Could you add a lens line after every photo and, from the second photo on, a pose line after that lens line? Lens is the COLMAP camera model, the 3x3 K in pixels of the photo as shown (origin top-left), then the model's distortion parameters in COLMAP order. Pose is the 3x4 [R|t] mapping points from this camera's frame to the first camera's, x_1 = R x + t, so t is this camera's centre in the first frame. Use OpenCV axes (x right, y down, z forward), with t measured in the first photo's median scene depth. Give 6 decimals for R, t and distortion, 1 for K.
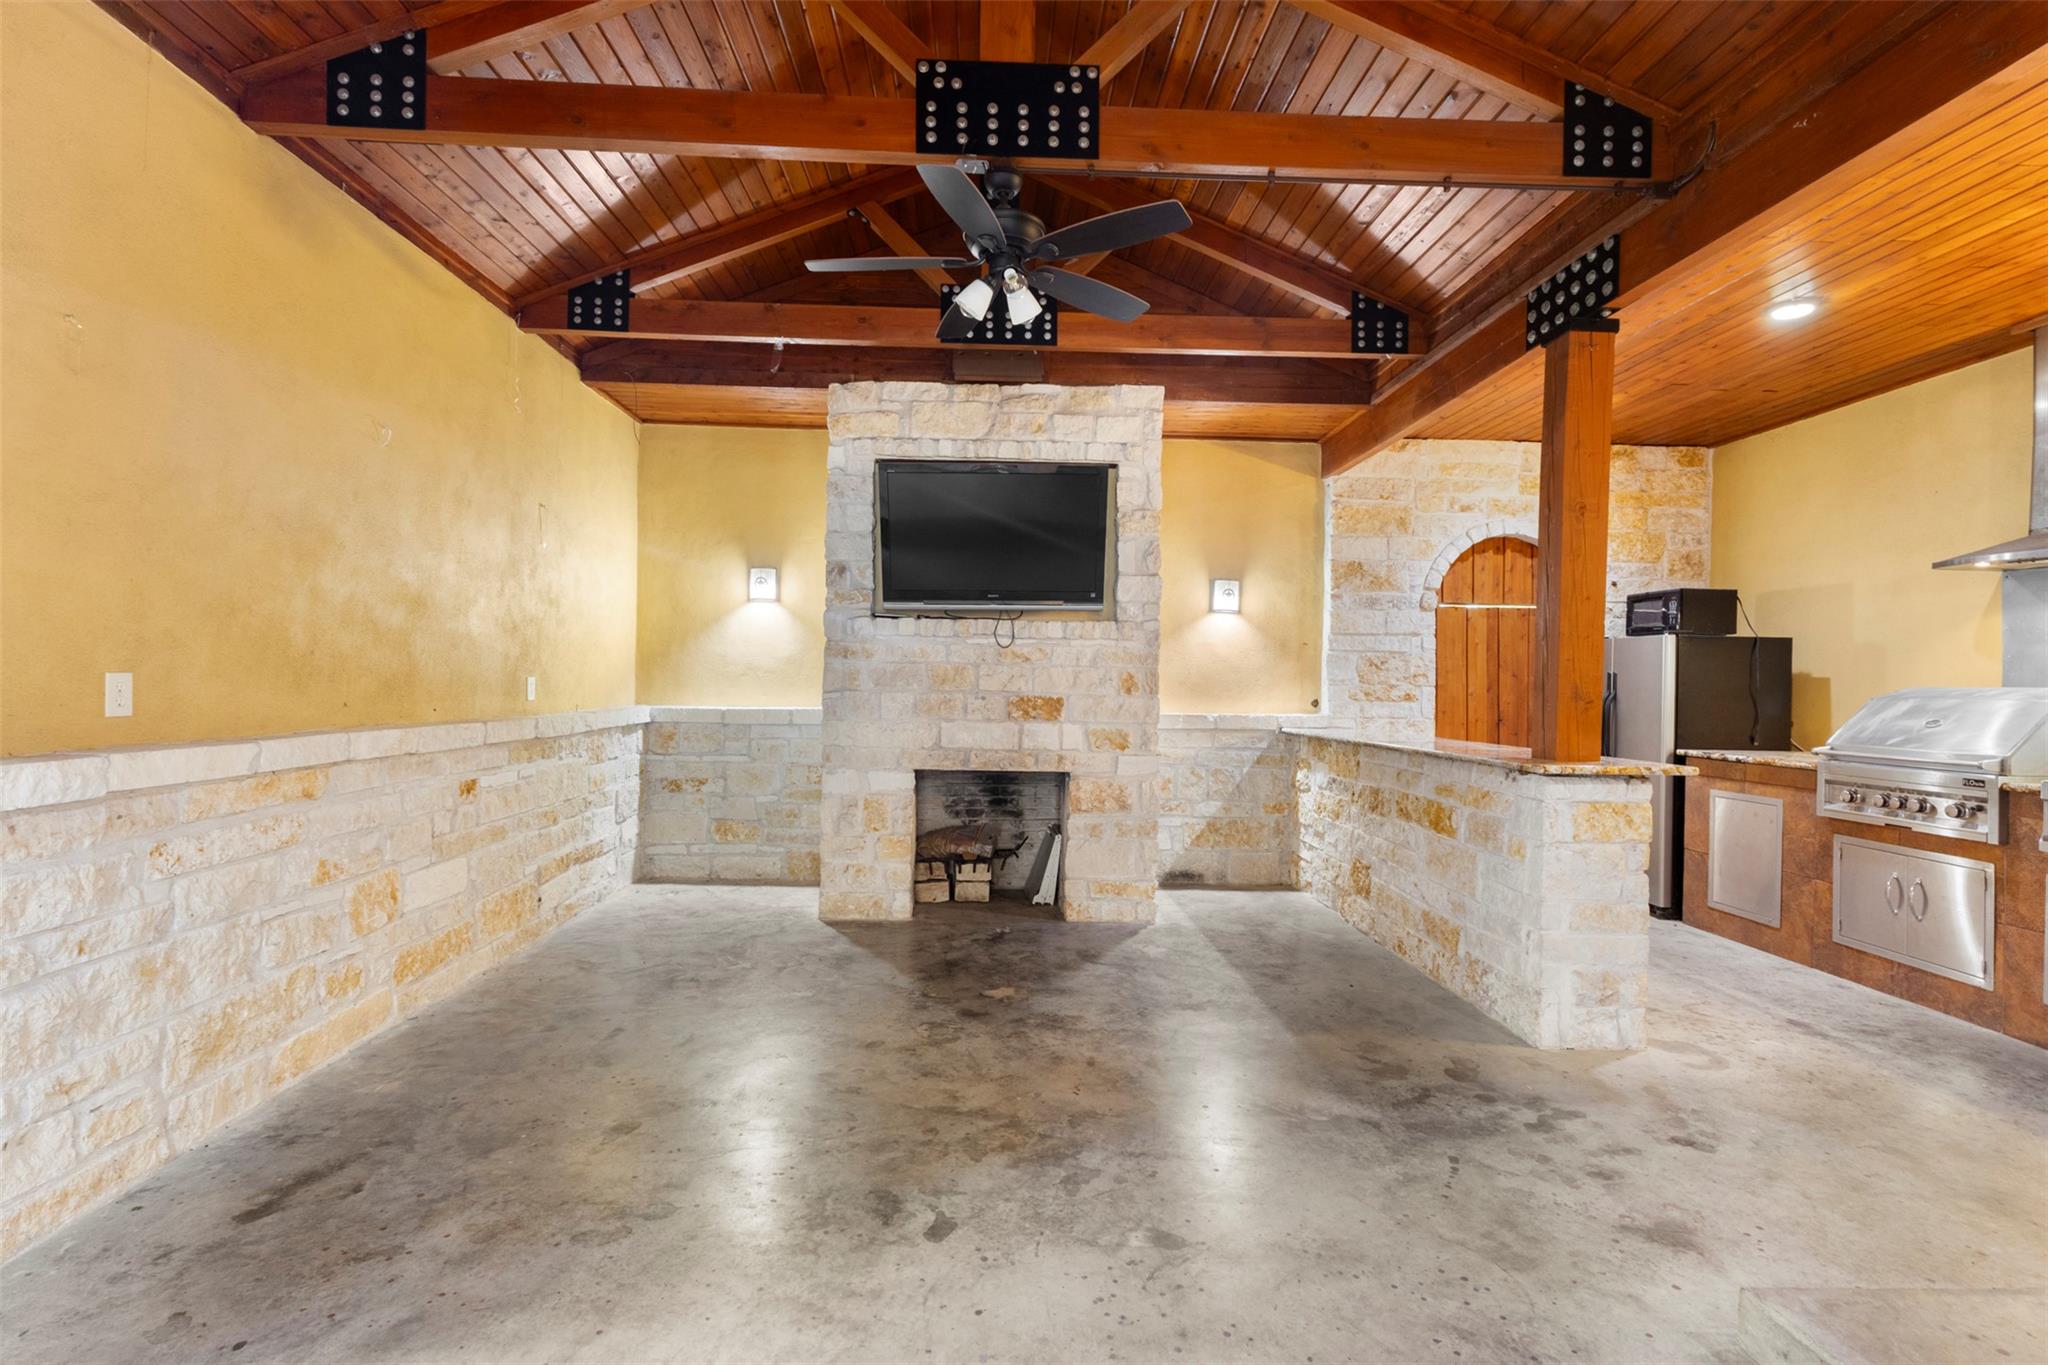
lens RADIAL K [[971.9, 0, 1022.1], [0, 971.9, 694.1], [0, 0, 1]] dist [-0.000456, 0.009454]
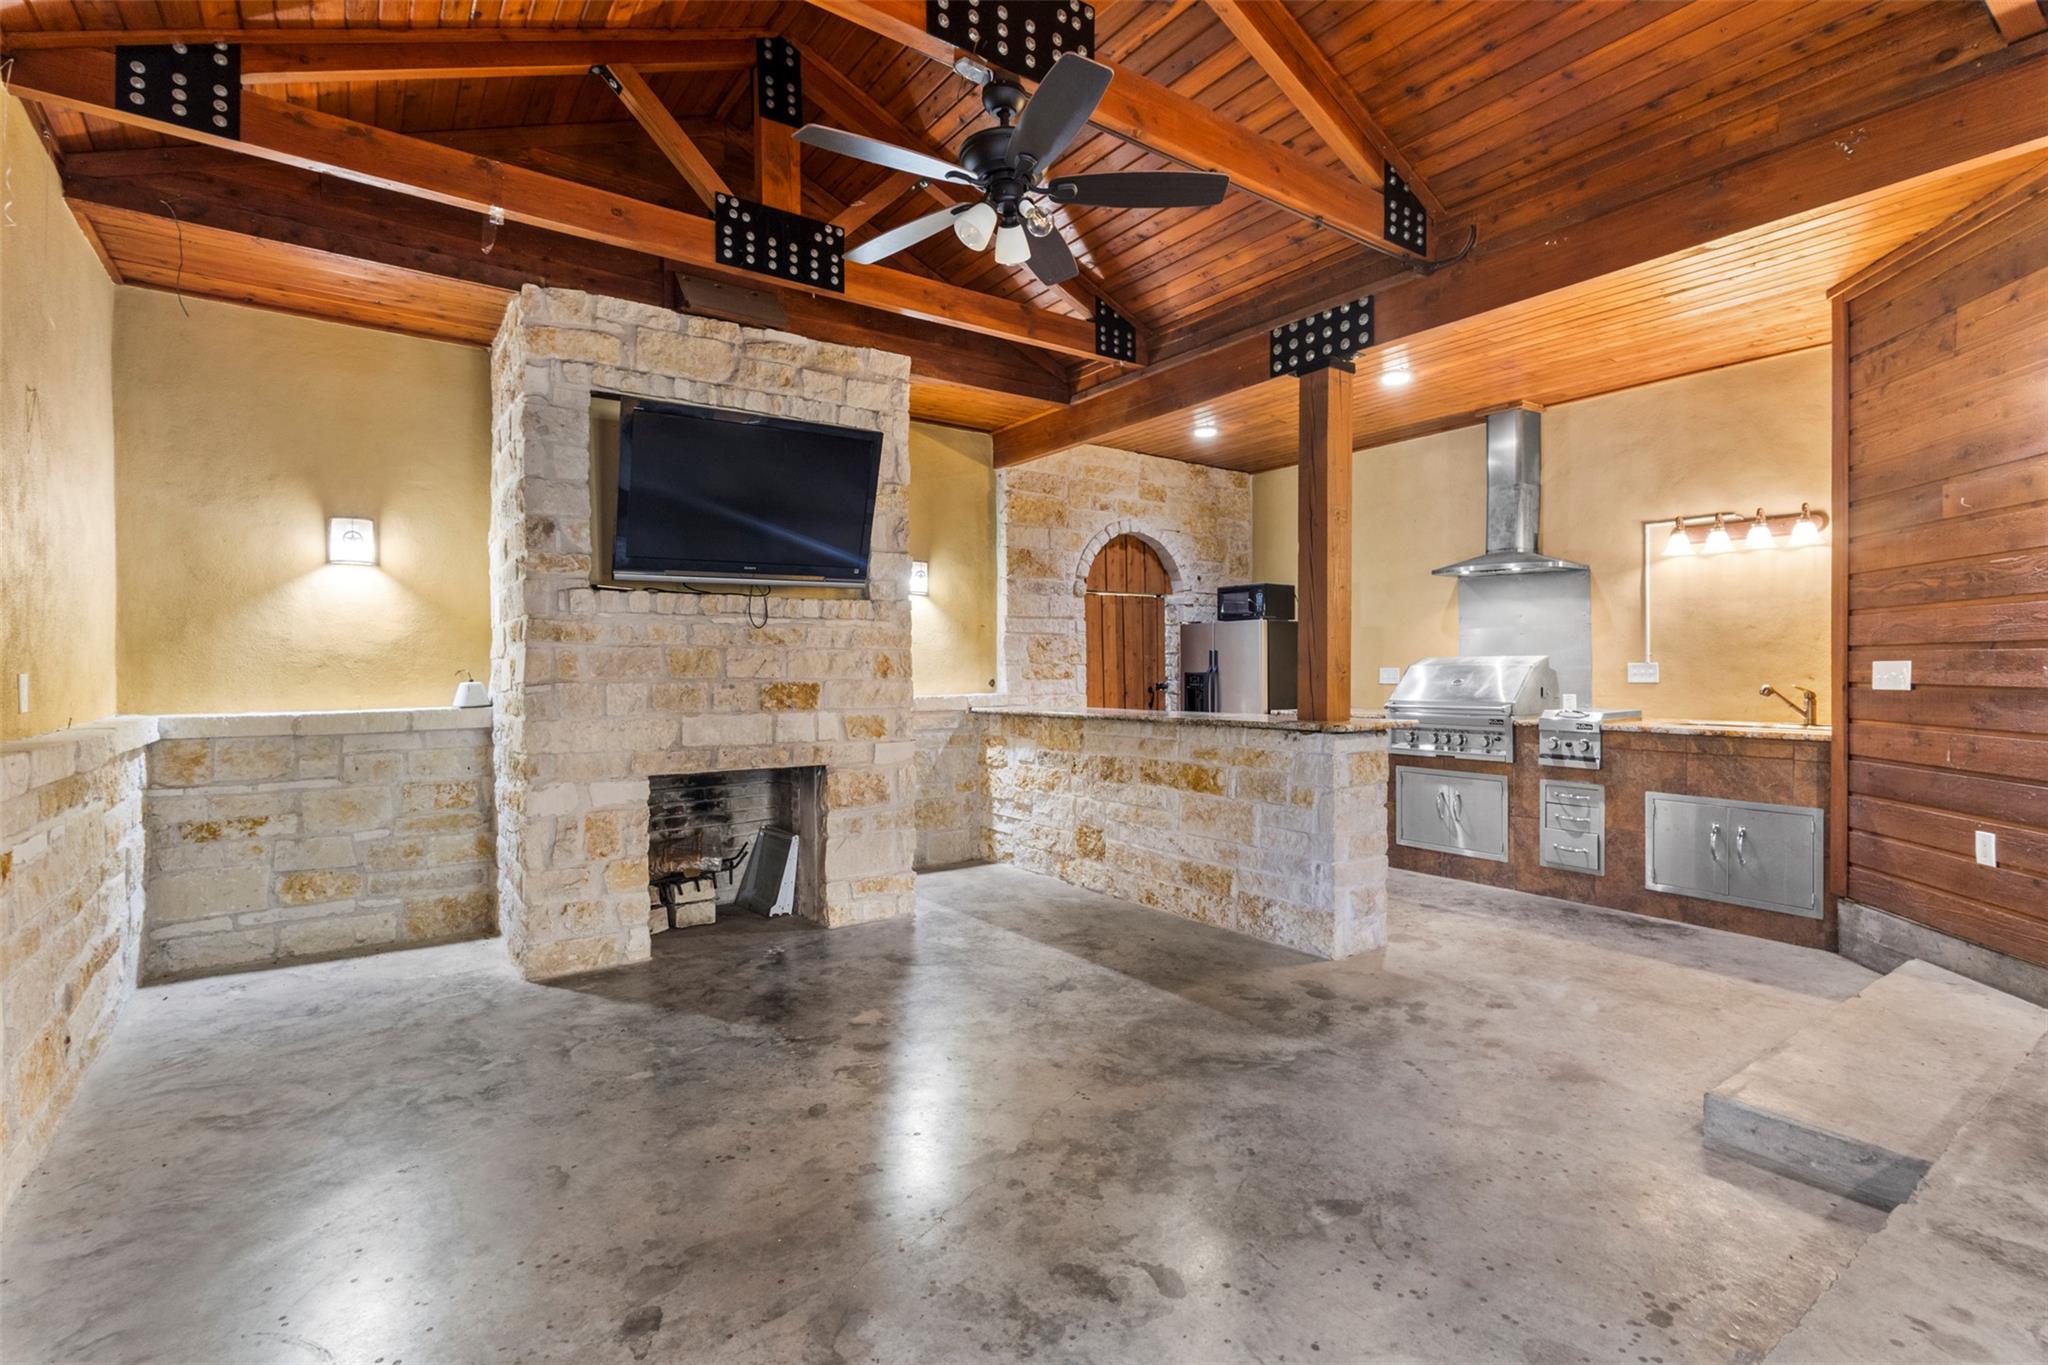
lens RADIAL K [[948.9, 0, 1024.0], [0, 948.9, 682.5], [0, 0, 1]] dist [0.000695, 0.001546]
pose [[0.832237, -0.028697, 0.553677, -0.291422], [0.026702, 0.999575, 0.011672, -0.002489], [-0.553777, 0.005071, 0.832650, 0.157628]]
